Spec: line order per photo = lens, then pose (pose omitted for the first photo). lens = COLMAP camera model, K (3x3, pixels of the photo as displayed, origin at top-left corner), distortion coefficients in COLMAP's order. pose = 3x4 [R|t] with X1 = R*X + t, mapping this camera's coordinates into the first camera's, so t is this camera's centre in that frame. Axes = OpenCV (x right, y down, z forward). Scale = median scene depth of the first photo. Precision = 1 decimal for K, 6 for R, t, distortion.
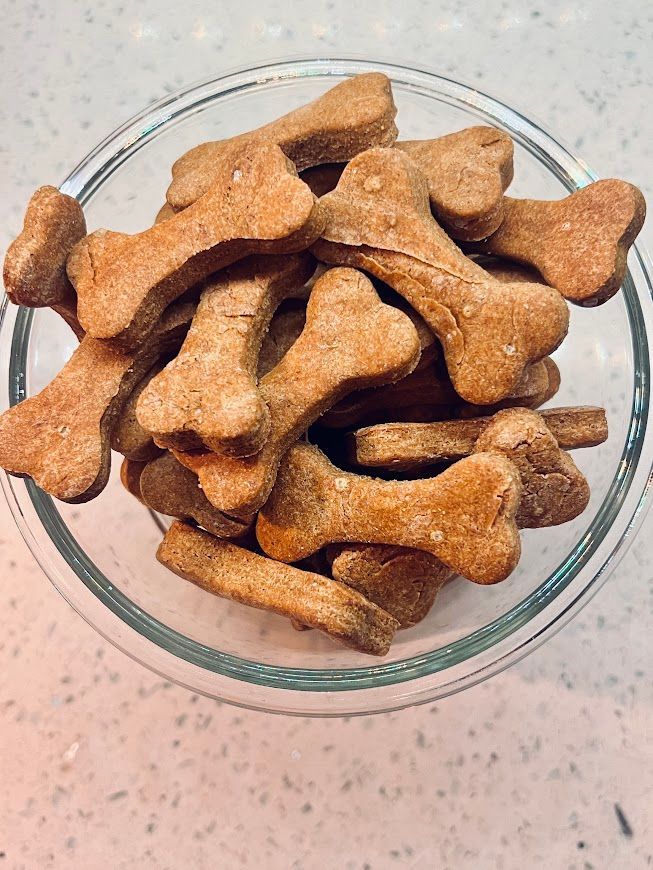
lens RADIAL K [[699.7, 0, 327.2], [0, 699.7, 429.9], [0, 0, 1]] dist [0.008492, -0.015930]
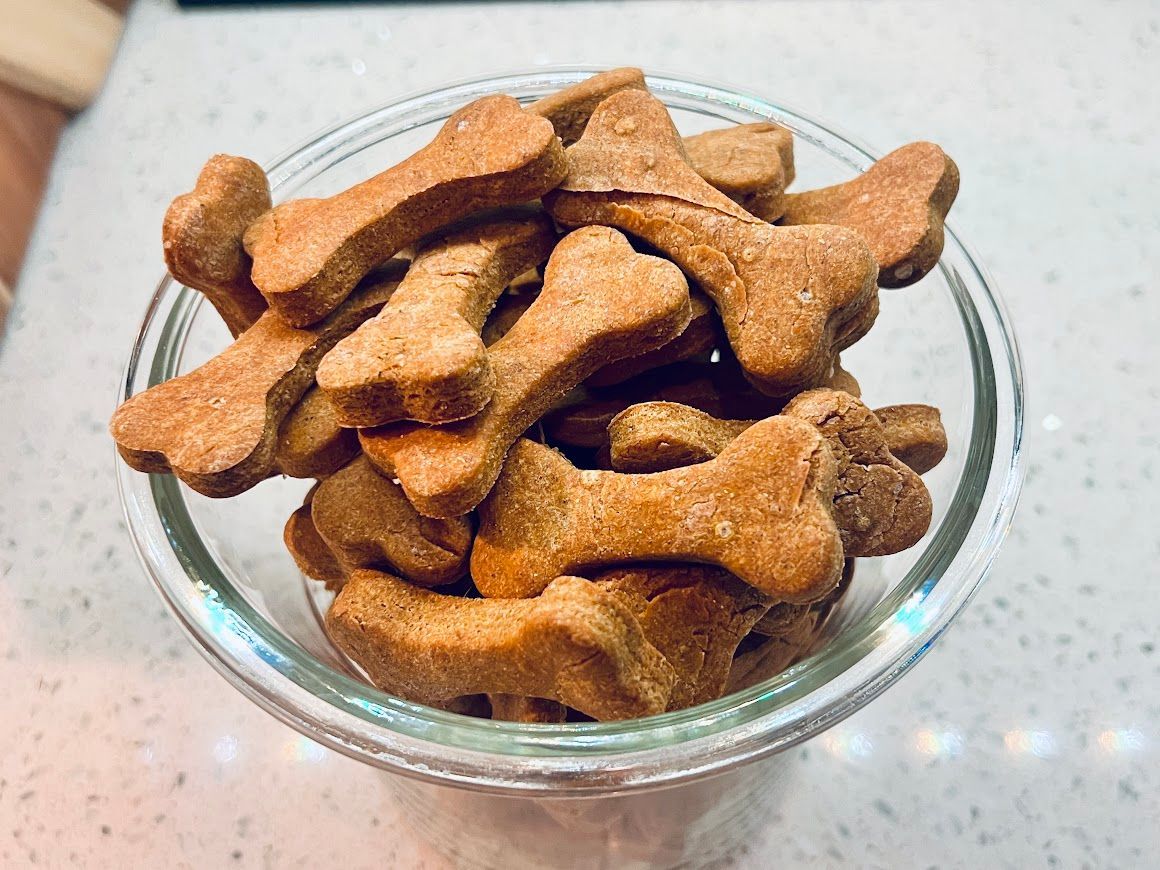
lens RADIAL K [[932.9, 0, 579.8], [0, 932.9, 428.4], [0, 0, 1]] dist [0.008492, -0.015930]
pose [[0.999942, 0.000832, 0.010722, -0.000950], [0.002541, 0.950502, -0.310708, 0.333249], [-0.010450, 0.310718, 0.950445, 0.060116]]
